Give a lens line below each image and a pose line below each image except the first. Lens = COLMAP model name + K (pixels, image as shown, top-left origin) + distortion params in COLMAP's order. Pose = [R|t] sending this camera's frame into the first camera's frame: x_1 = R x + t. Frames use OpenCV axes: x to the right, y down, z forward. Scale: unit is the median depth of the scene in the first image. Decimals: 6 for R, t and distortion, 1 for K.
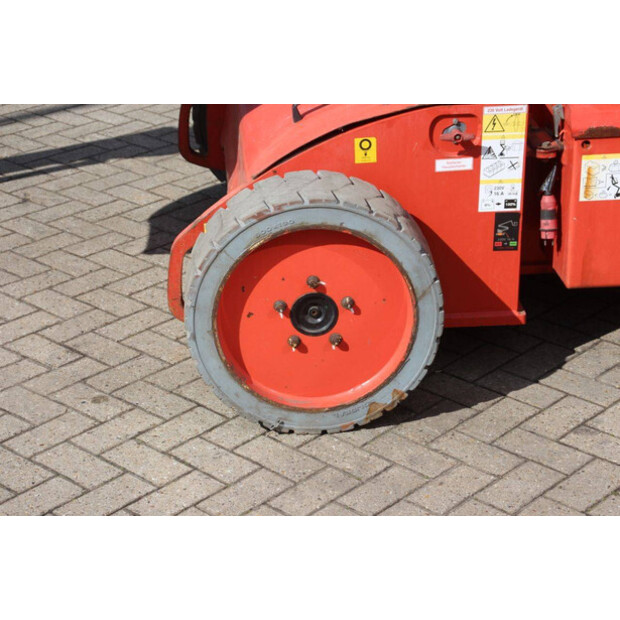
lens RADIAL K [[1488.4, 0, 311.6], [0, 1488.4, 309.6], [0, 0, 1]] dist [0.372151, 0.000000]
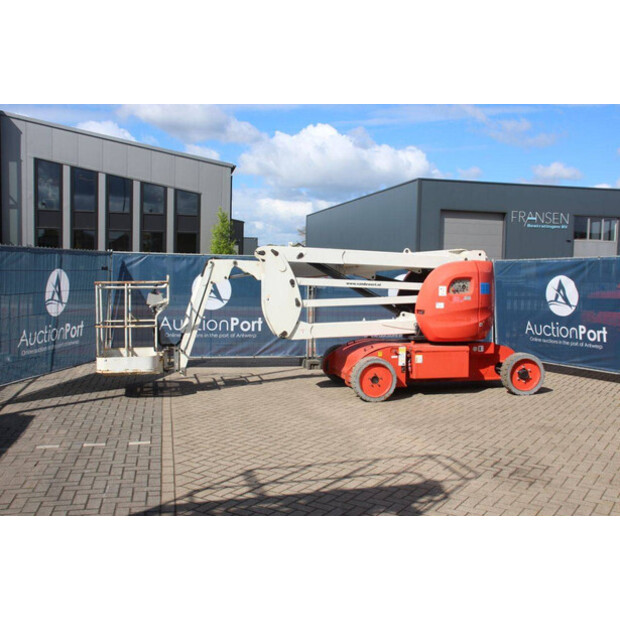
lens RADIAL K [[672.5, 0, 314.5], [0, 672.5, 303.9], [0, 0, 1]] dist [-0.032537, 0.000000]
pose [[0.983980, 0.021871, 0.176934, -0.679164], [0.043824, 0.932324, -0.358960, 0.637520], [-0.172810, 0.360963, 0.916429, -1.415004]]
